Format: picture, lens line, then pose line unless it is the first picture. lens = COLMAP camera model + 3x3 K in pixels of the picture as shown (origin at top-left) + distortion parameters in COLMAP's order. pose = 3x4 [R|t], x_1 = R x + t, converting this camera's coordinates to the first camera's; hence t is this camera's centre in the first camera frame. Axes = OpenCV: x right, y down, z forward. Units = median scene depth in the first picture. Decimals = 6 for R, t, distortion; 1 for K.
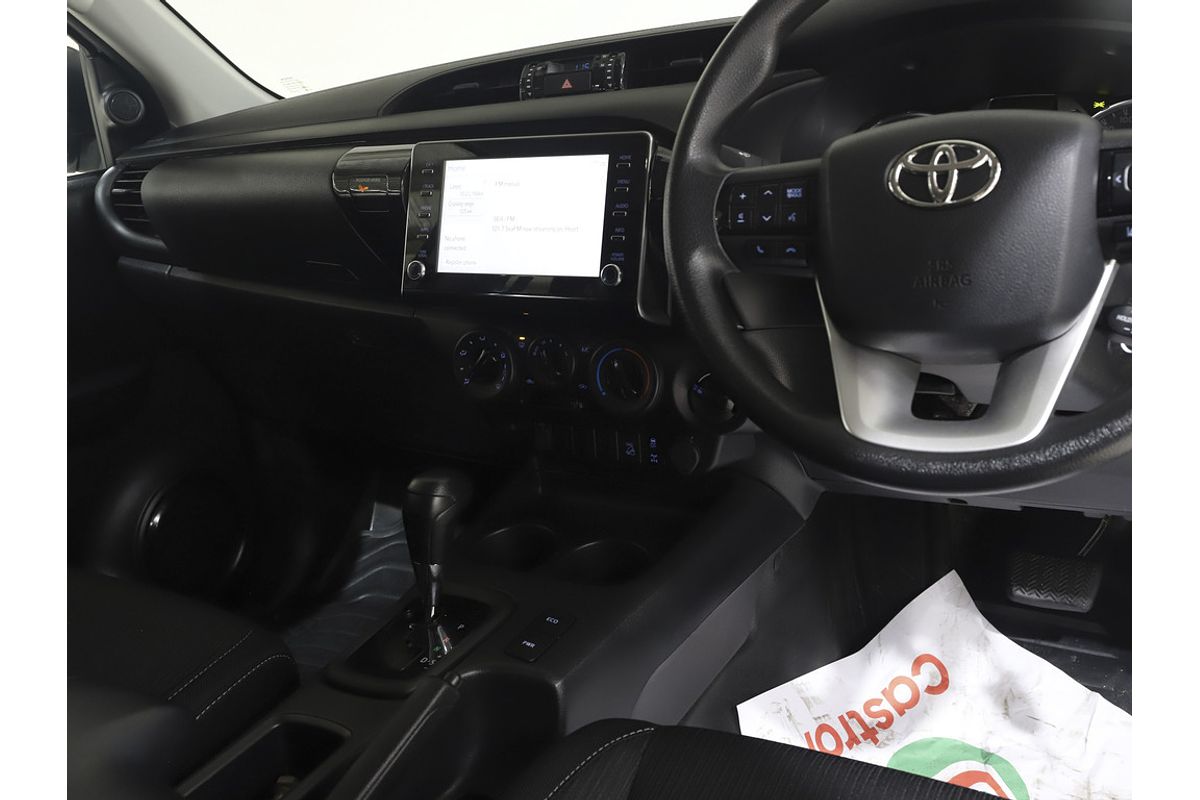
lens RADIAL K [[1069.1, 0, 596.9], [0, 1069.1, 395.3], [0, 0, 1]] dist [-0.057604, 0.029603]
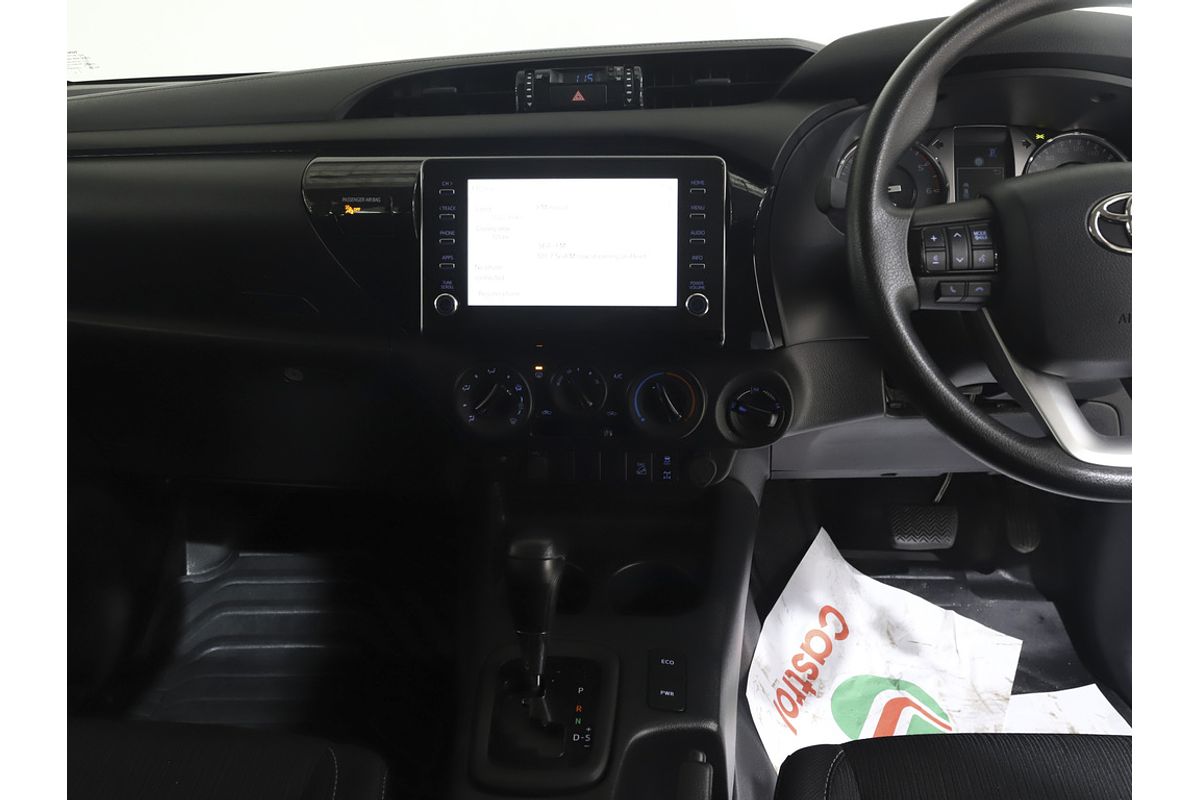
lens RADIAL K [[1003.8, 0, 602.1], [0, 1003.8, 390.5], [0, 0, 1]] dist [-0.079766, 0.022065]
pose [[0.889245, -0.099708, 0.446433, -0.420935], [0.076353, 0.994617, 0.070056, -0.092374], [-0.451015, -0.028210, 0.892071, 0.194222]]
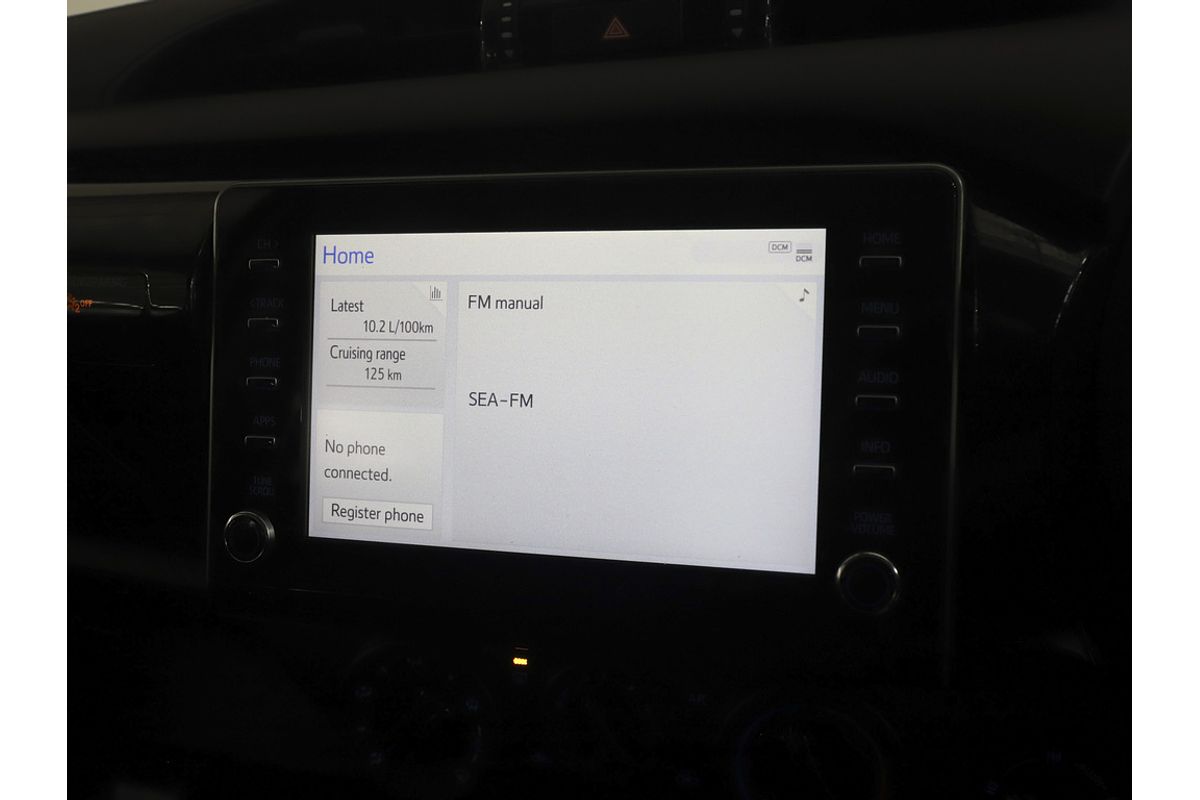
lens RADIAL K [[1195.8, 0, 595.7], [0, 1195.8, 397.6], [0, 0, 1]] dist [-0.046931, 0.000000]
pose [[0.977635, -0.055483, 0.202858, -0.129911], [0.054181, 0.998459, 0.011974, -0.159224], [-0.203210, -0.000715, 0.979135, 0.560597]]
